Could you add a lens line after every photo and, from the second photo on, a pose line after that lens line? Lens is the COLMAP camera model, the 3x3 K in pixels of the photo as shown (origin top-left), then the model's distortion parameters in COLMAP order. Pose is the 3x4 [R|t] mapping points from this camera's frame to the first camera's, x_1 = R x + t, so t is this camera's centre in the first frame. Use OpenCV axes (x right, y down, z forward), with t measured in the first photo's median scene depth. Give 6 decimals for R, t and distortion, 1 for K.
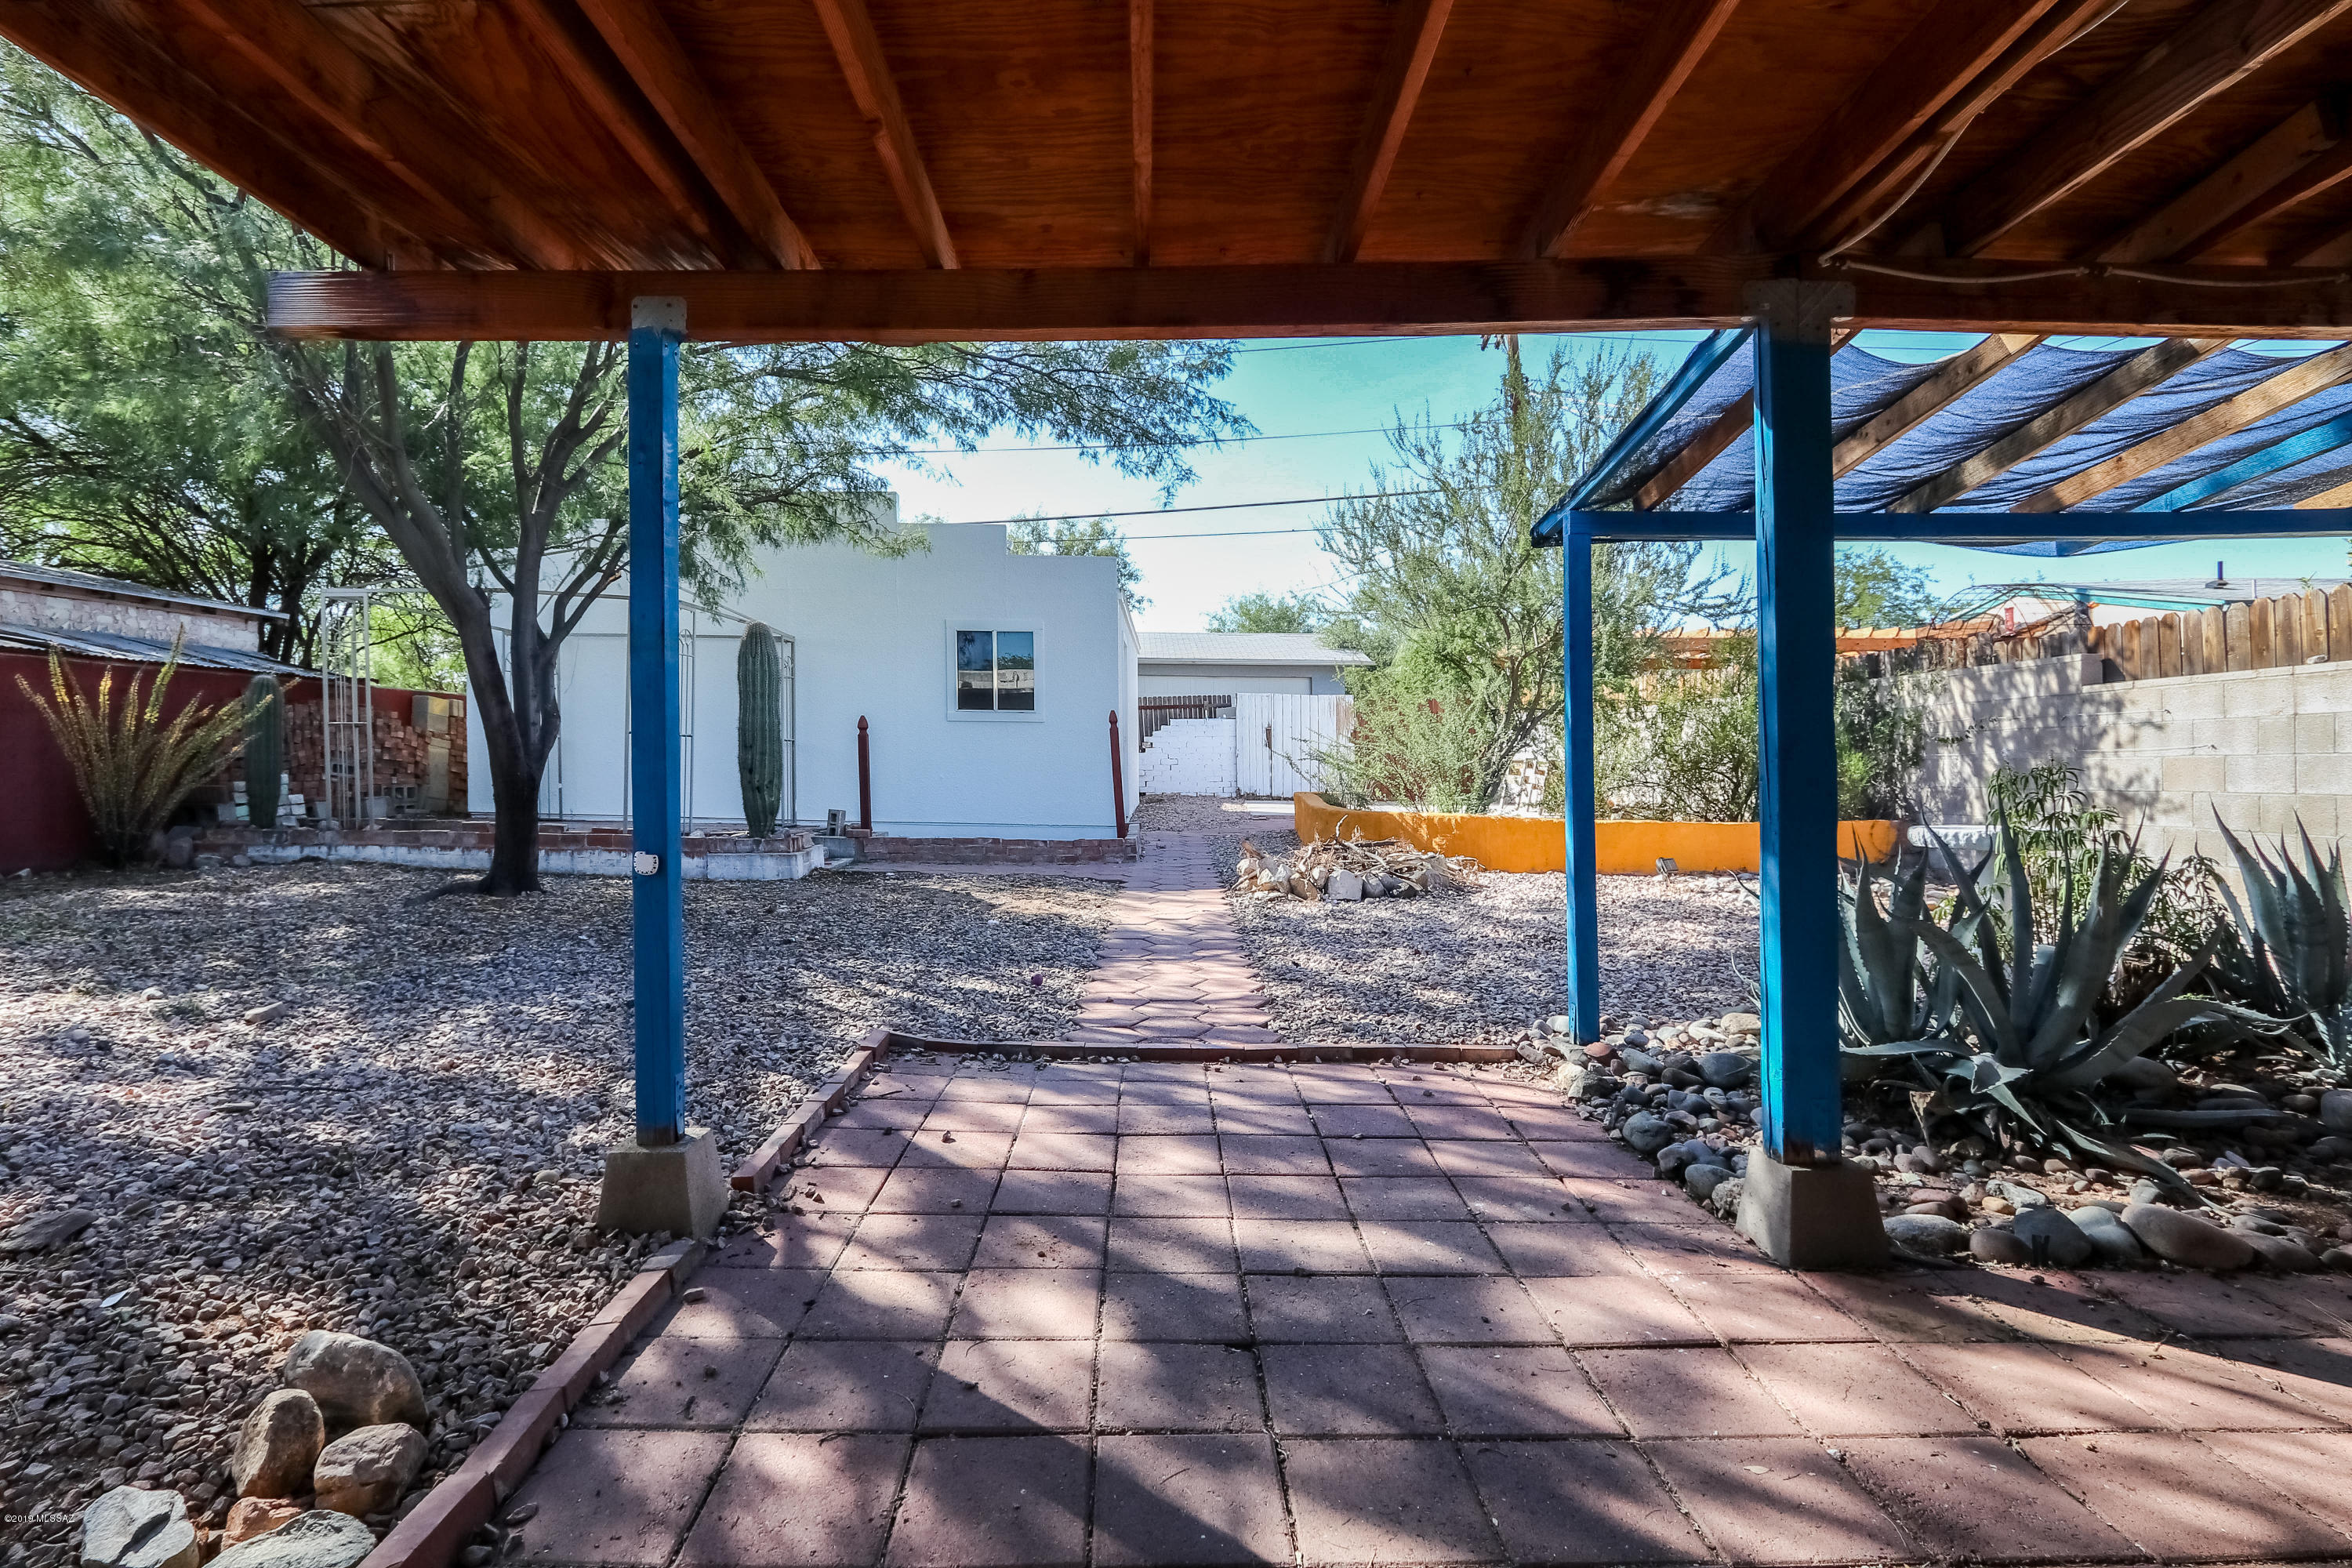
lens RADIAL K [[1074.9, 0, 1176.1], [0, 1074.9, 775.5], [0, 0, 1]] dist [0.006136, -0.000016]
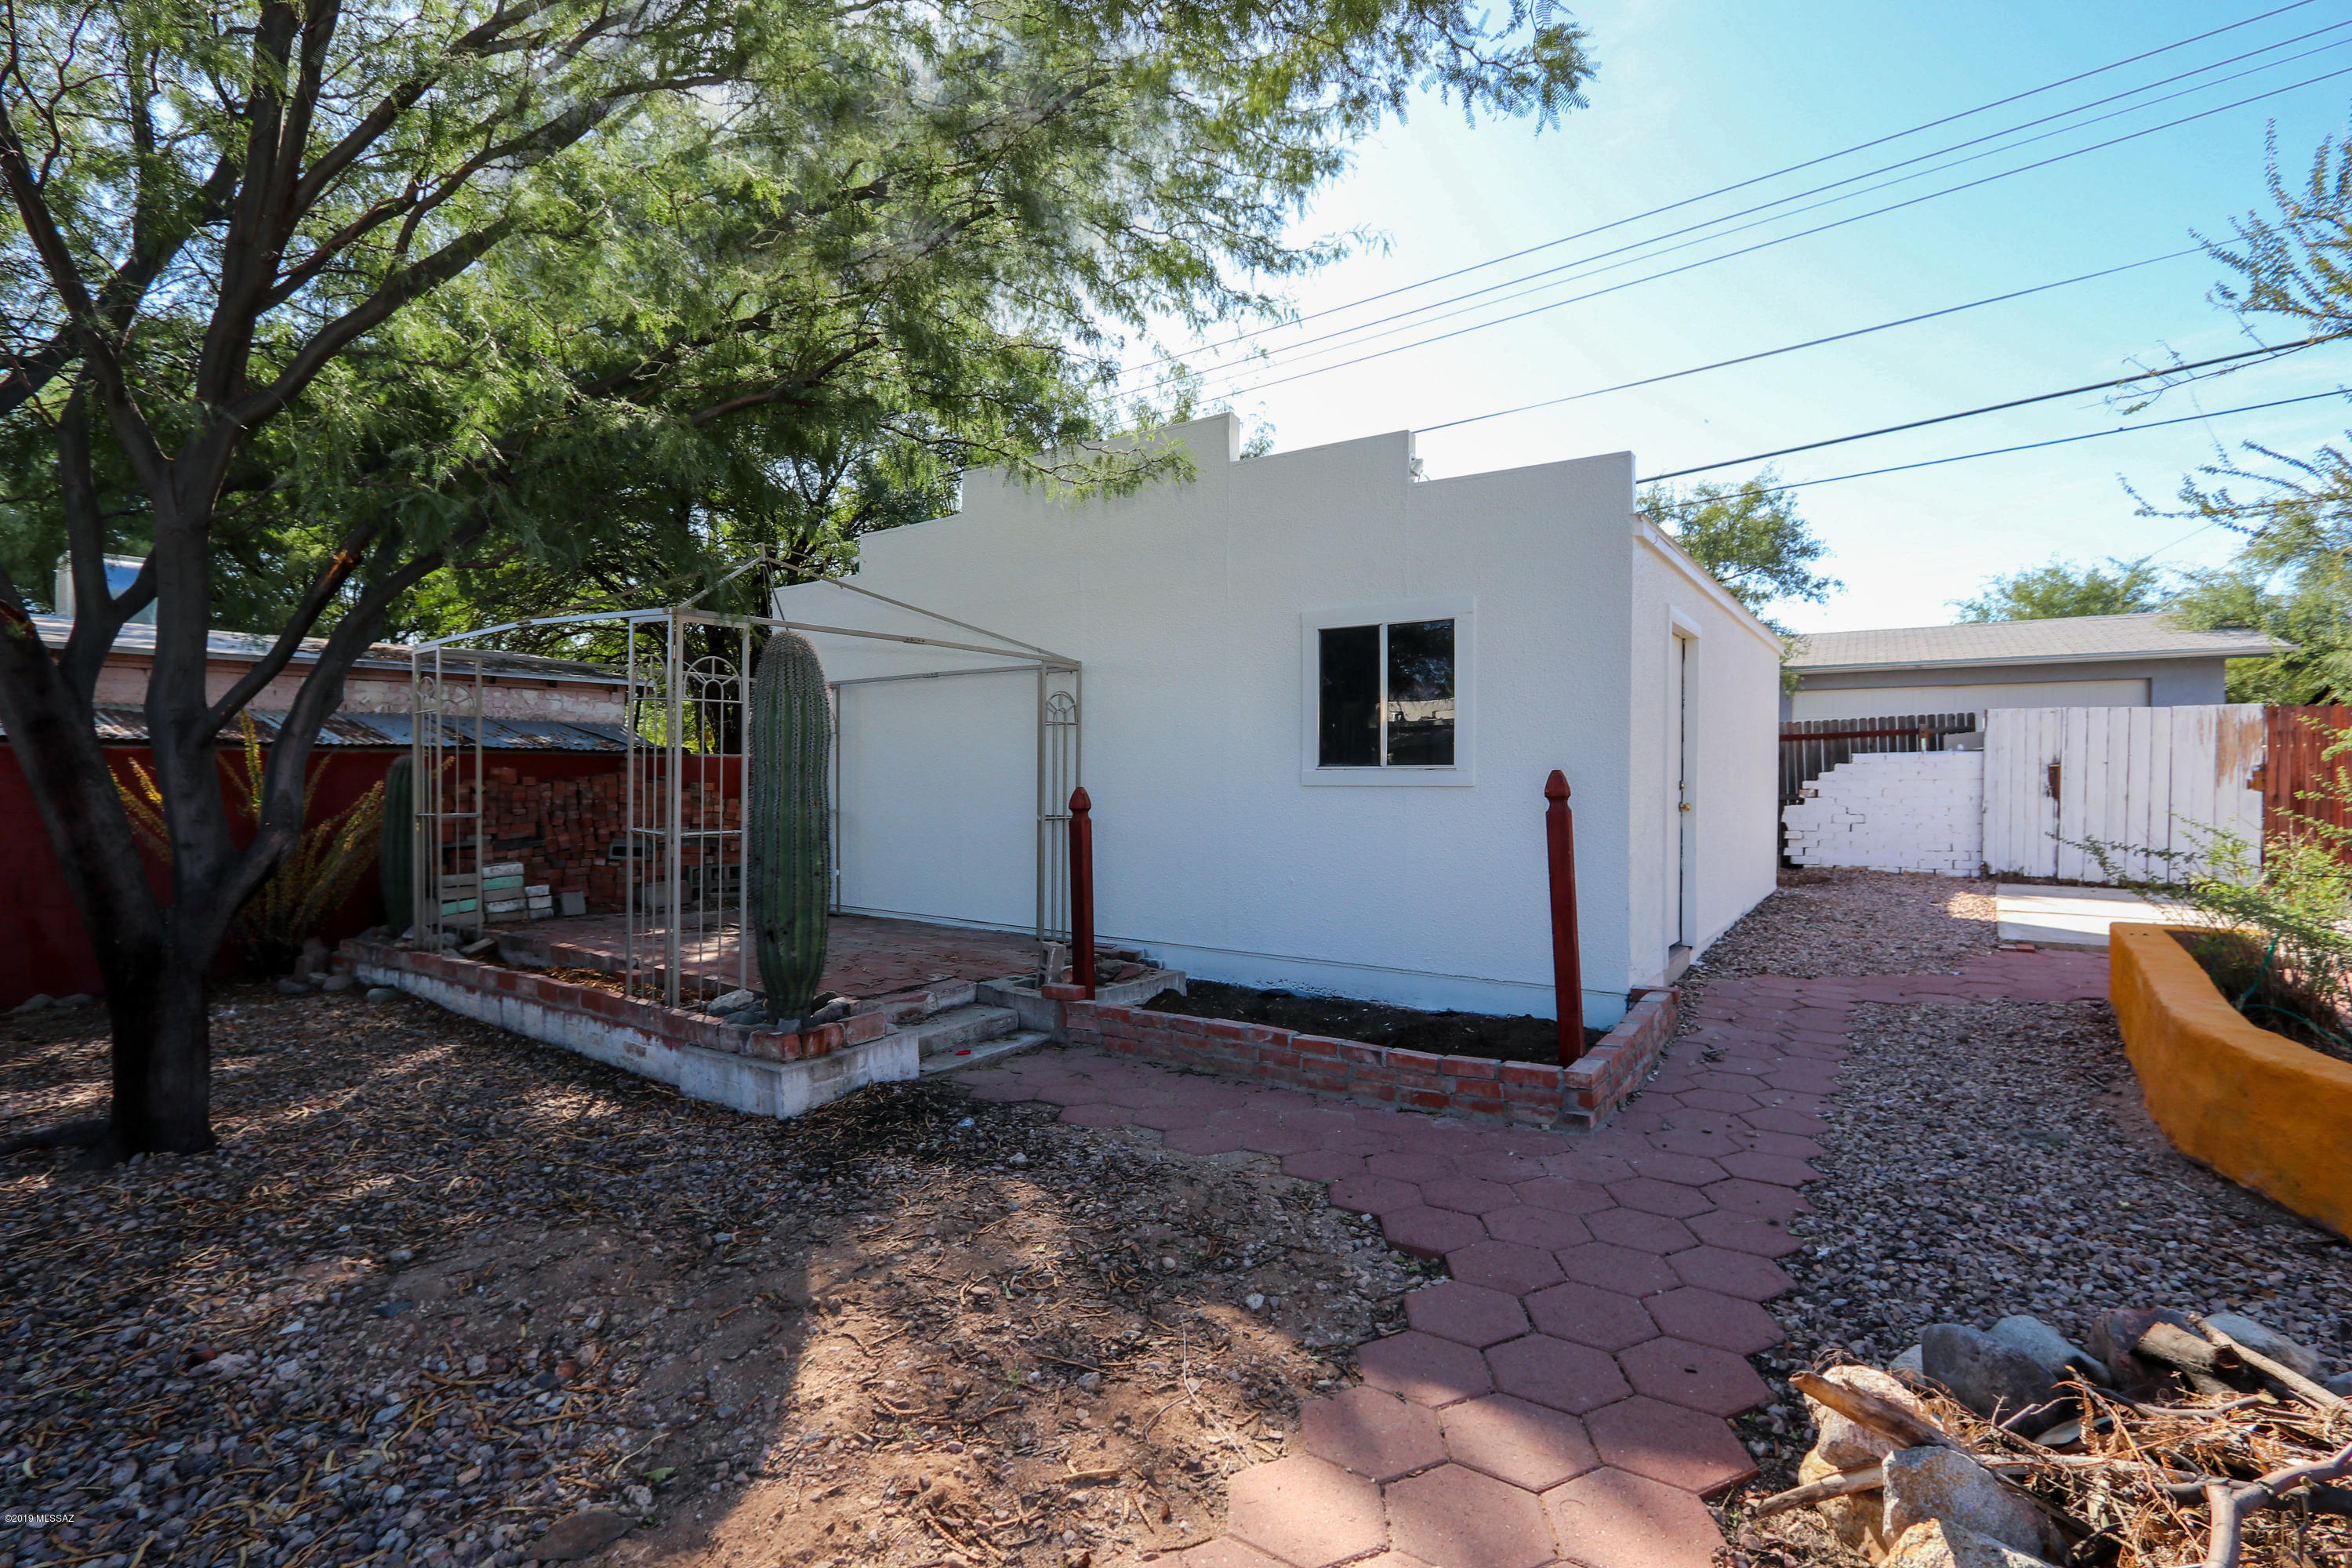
lens RADIAL K [[1074.9, 0, 1118.6], [0, 1074.9, 828.8], [0, 0, 1]] dist [0.006136, -0.000016]
pose [[0.805689, 0.015163, -0.592145, 0.023116], [-0.005849, 0.999827, 0.017644, -0.016380], [0.592310, -0.010752, 0.805639, 0.211557]]
